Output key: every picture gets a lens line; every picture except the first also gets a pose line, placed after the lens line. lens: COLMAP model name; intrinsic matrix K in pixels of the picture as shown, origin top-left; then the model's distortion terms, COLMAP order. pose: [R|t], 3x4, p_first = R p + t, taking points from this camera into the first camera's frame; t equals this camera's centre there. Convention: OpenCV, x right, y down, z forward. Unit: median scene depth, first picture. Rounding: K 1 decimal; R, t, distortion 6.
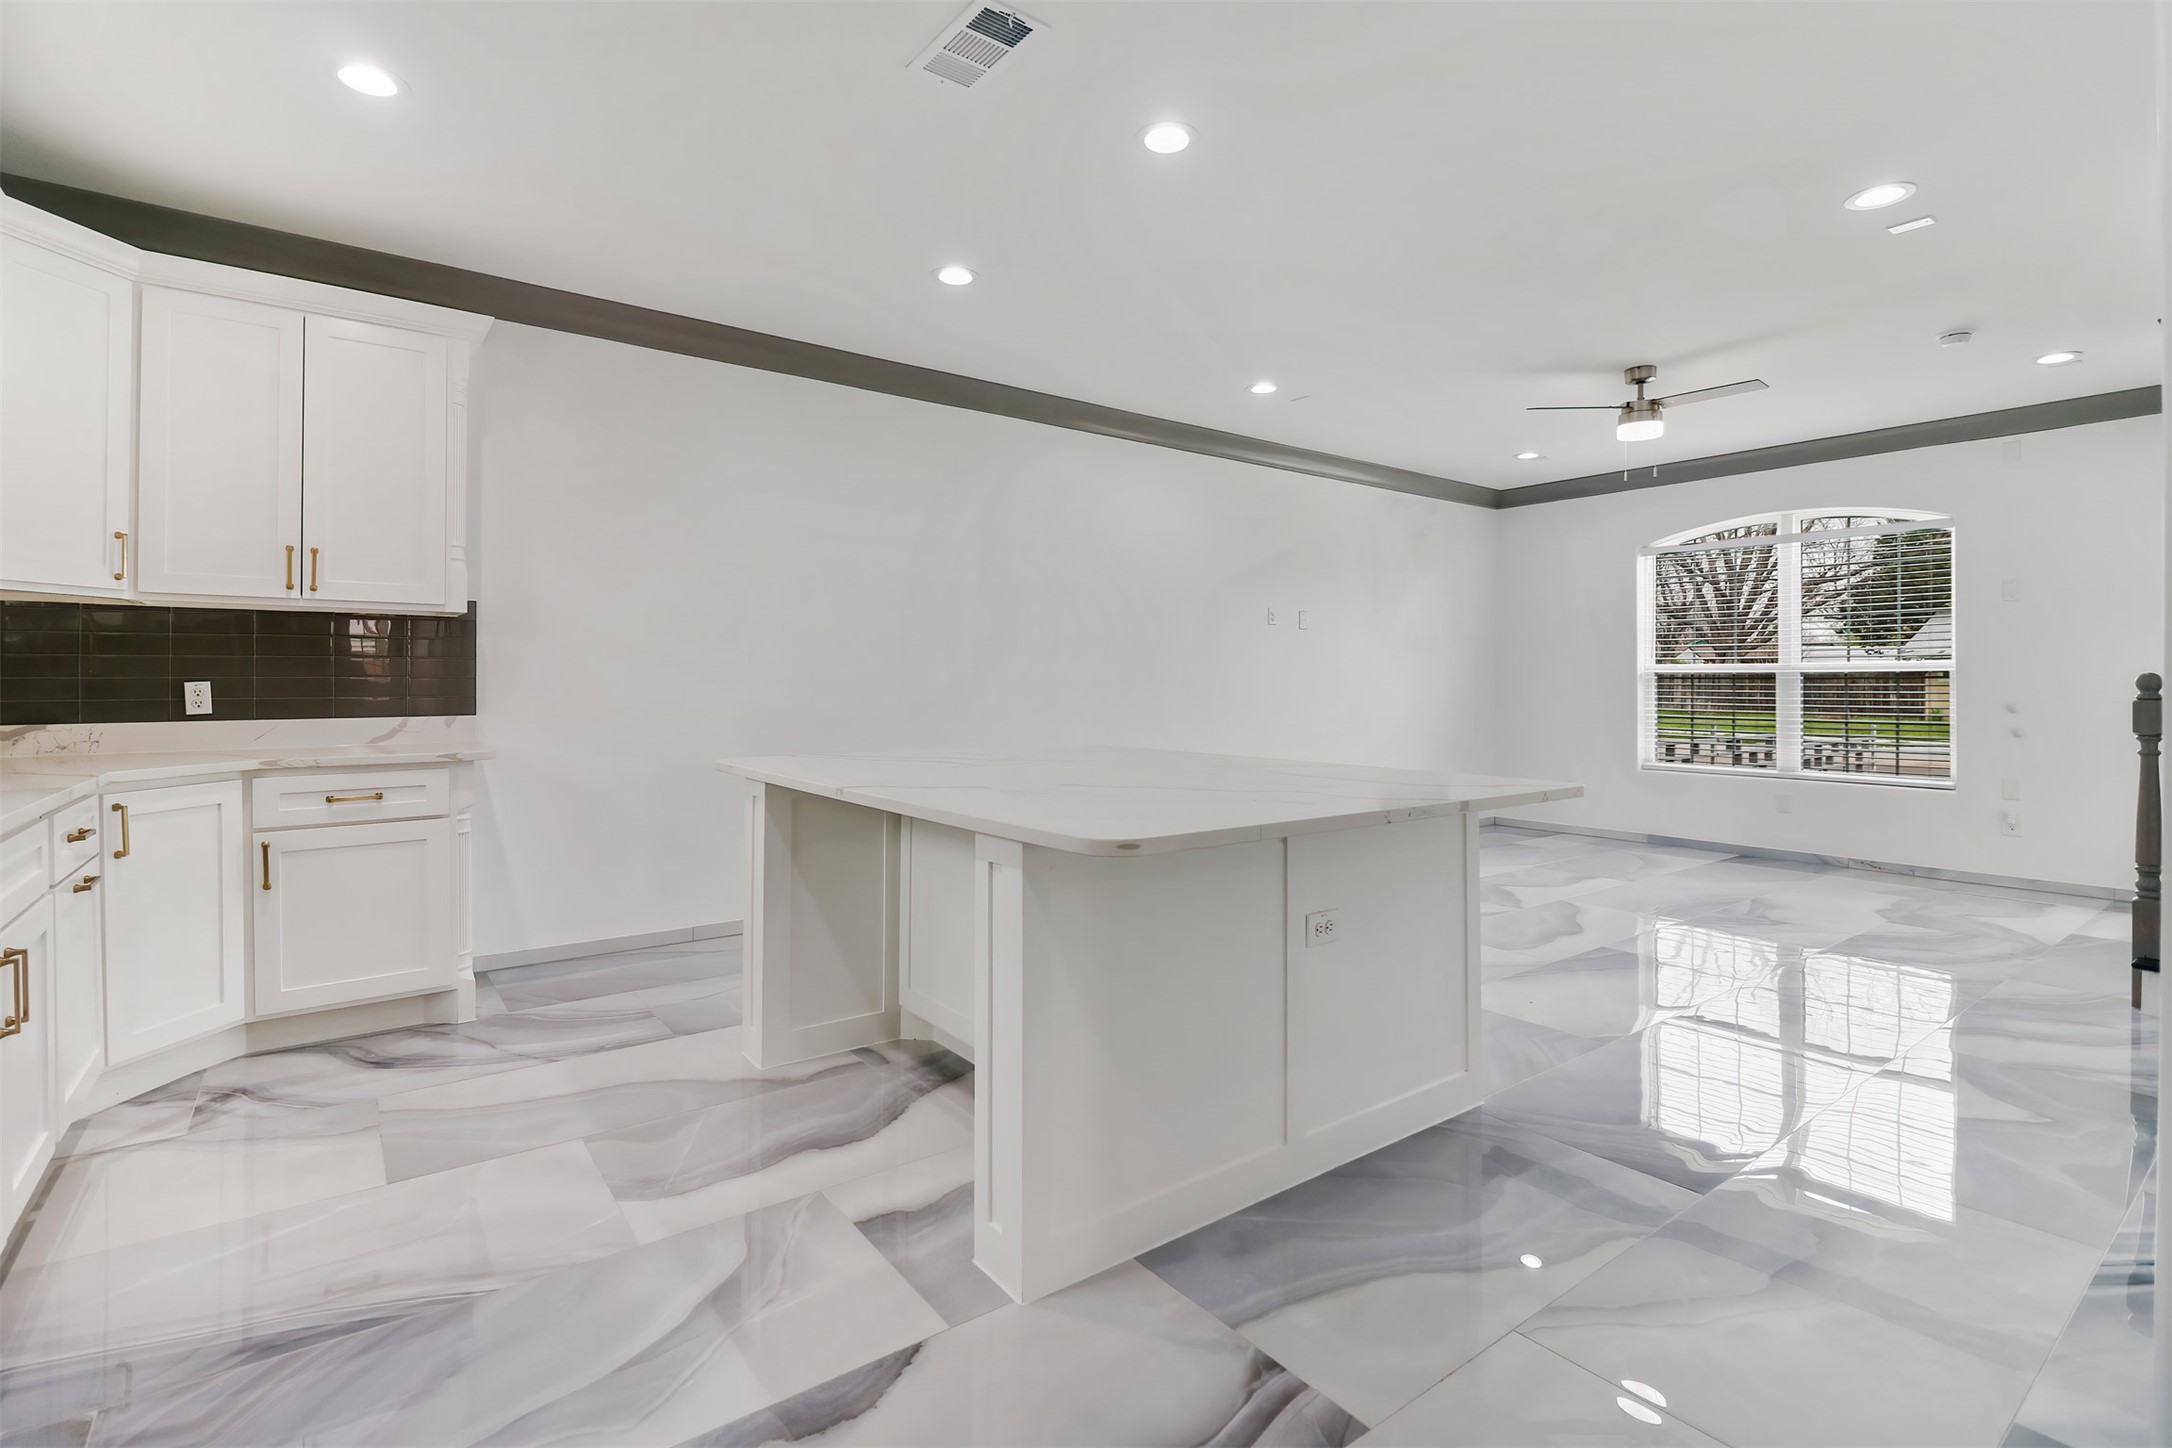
lens RADIAL K [[1009.8, 0, 1062.4], [0, 1009.8, 670.5], [0, 0, 1]] dist [0.005856, -0.004323]
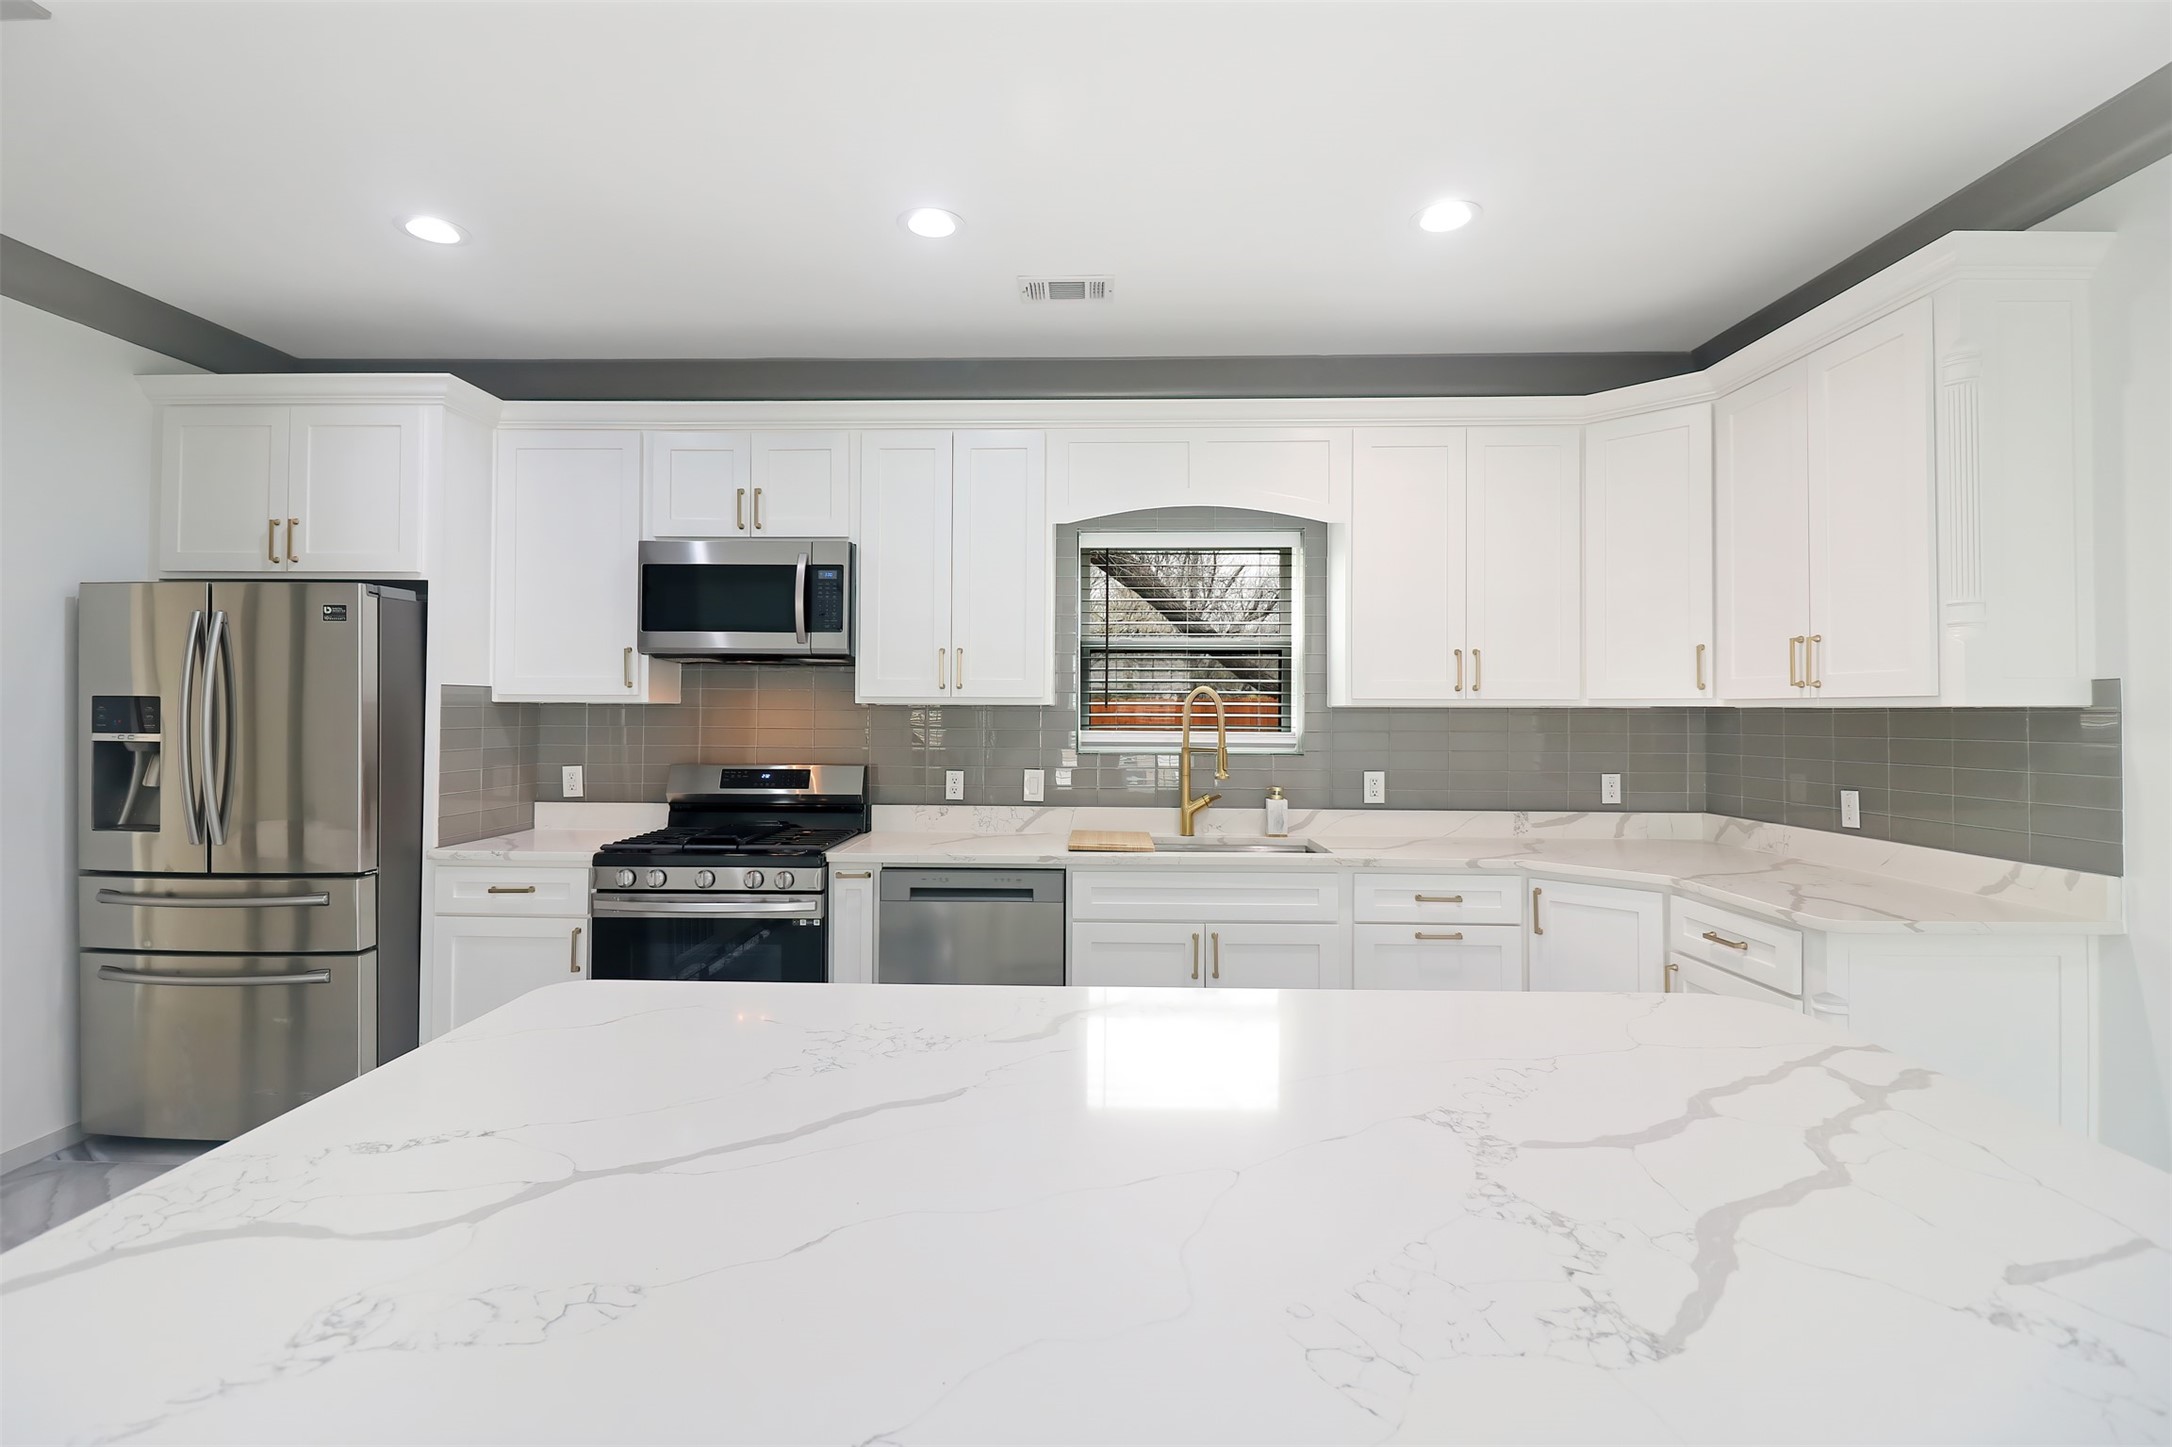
lens RADIAL K [[1009.8, 0, 1073.7], [0, 1009.8, 711.3], [0, 0, 1]] dist [0.005856, -0.004323]
pose [[-0.609773, -0.006435, -0.792550, 0.290026], [0.000248, 0.999965, -0.008309, -0.056041], [0.792576, -0.005263, -0.609750, 1.086390]]
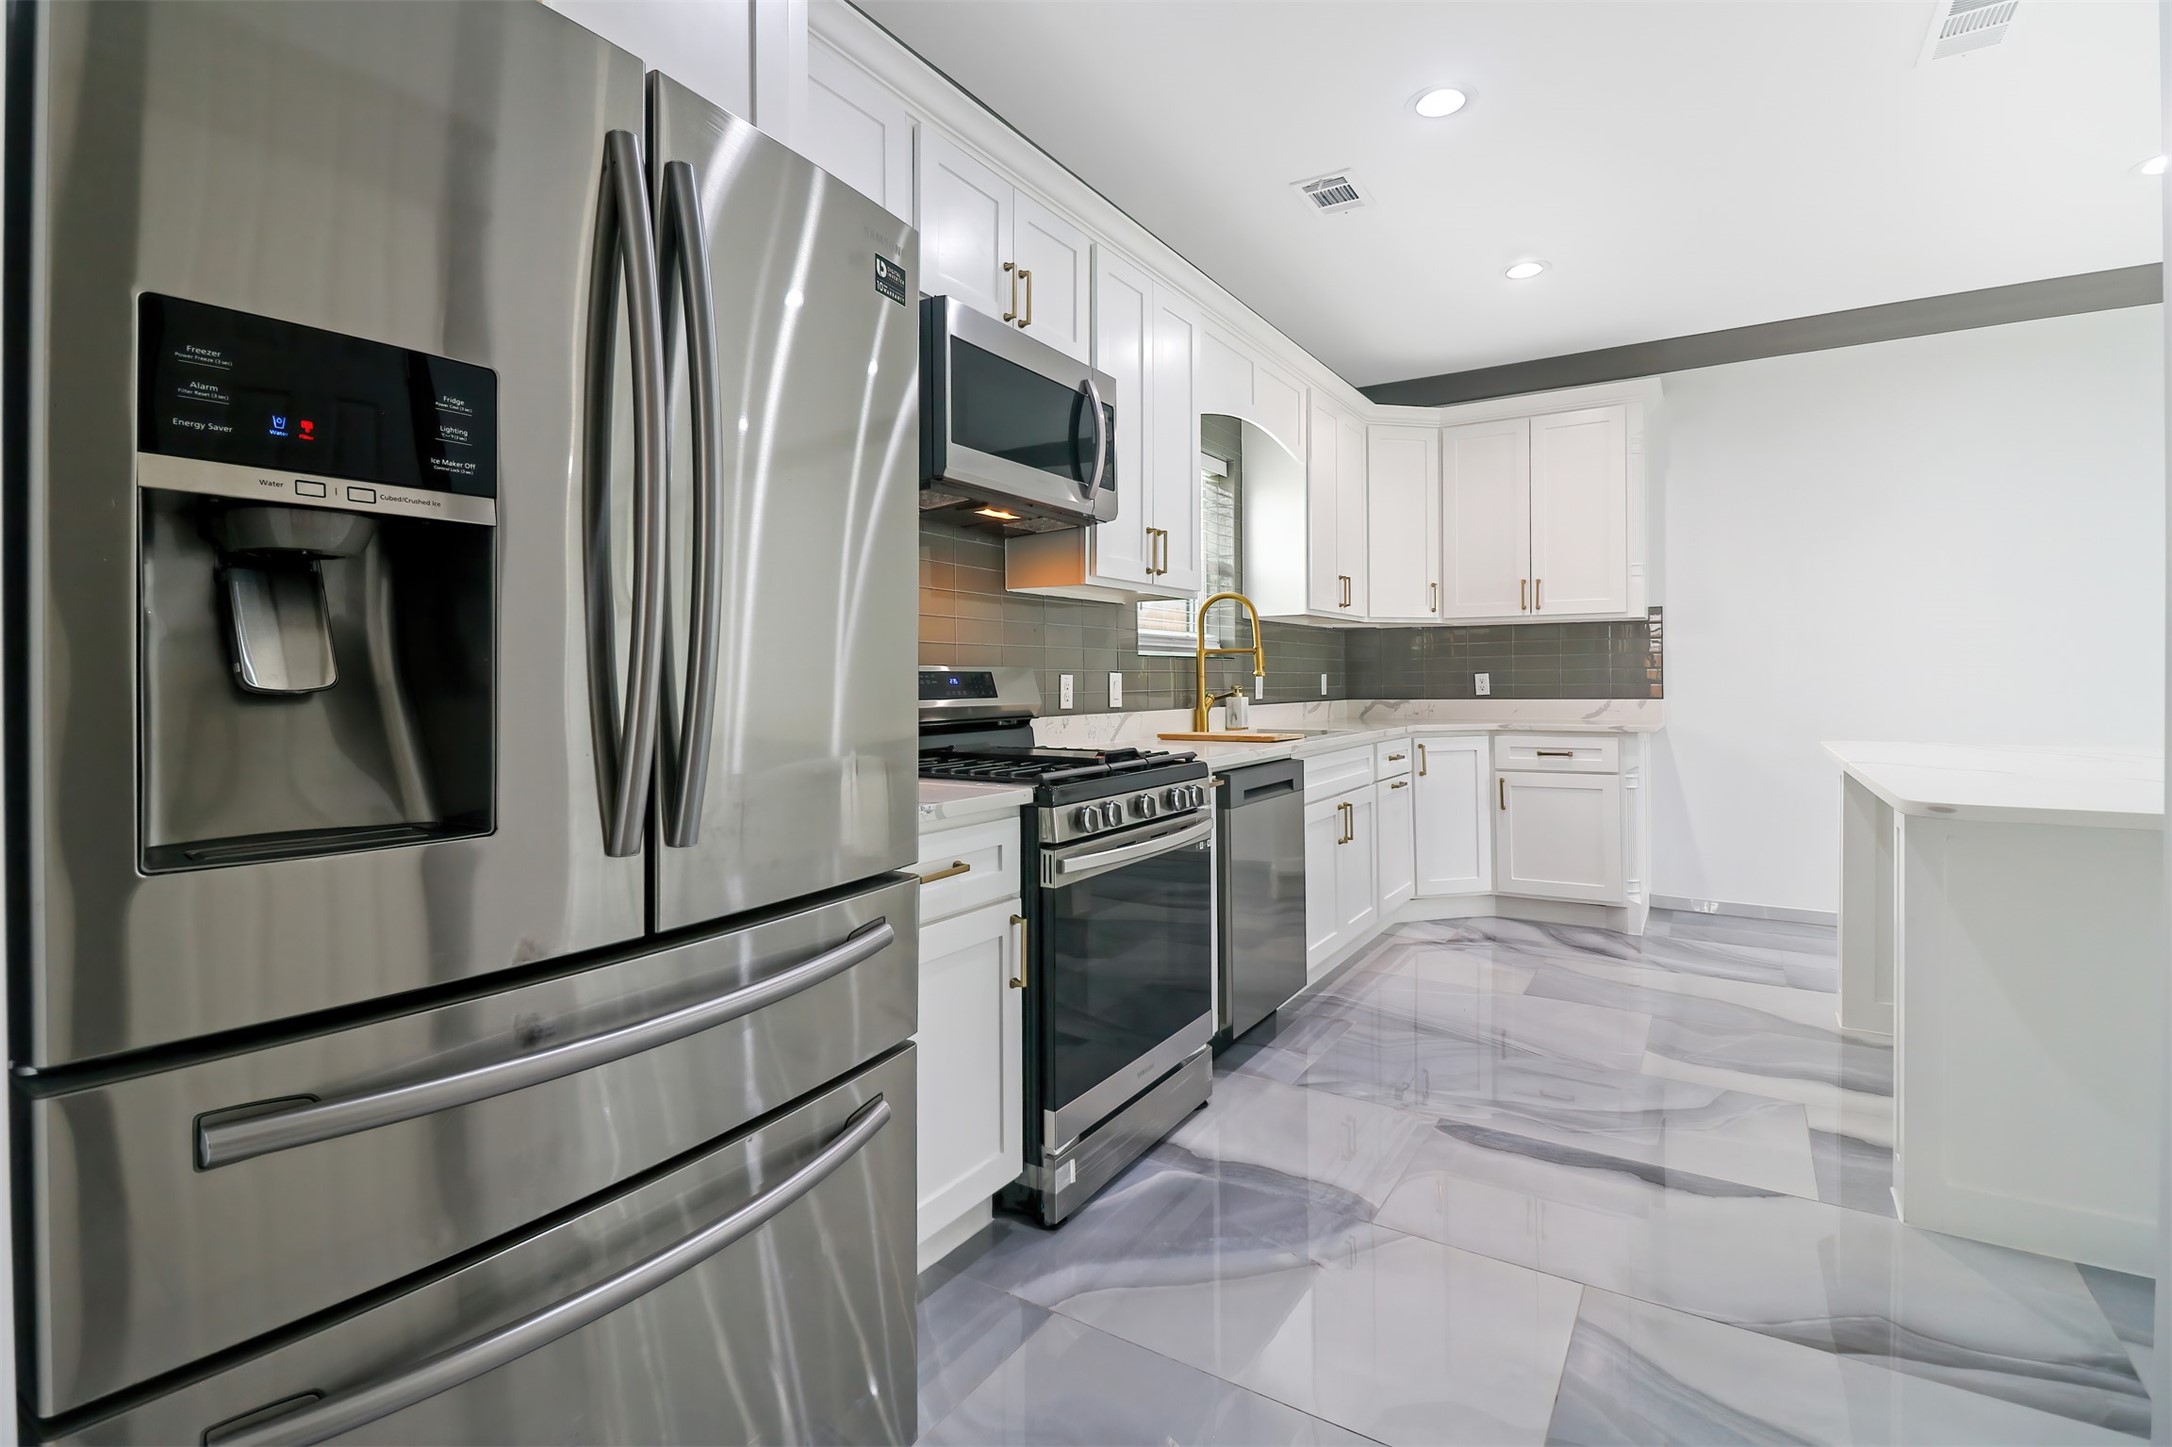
lens RADIAL K [[1009.8, 0, 1086.7], [0, 1009.8, 686.5], [0, 0, 1]] dist [0.005856, -0.004323]
pose [[0.368186, 0.002745, -0.929748, 0.379307], [0.014803, 0.999852, 0.008814, 0.009112], [0.929634, -0.017008, 0.368091, -0.131875]]
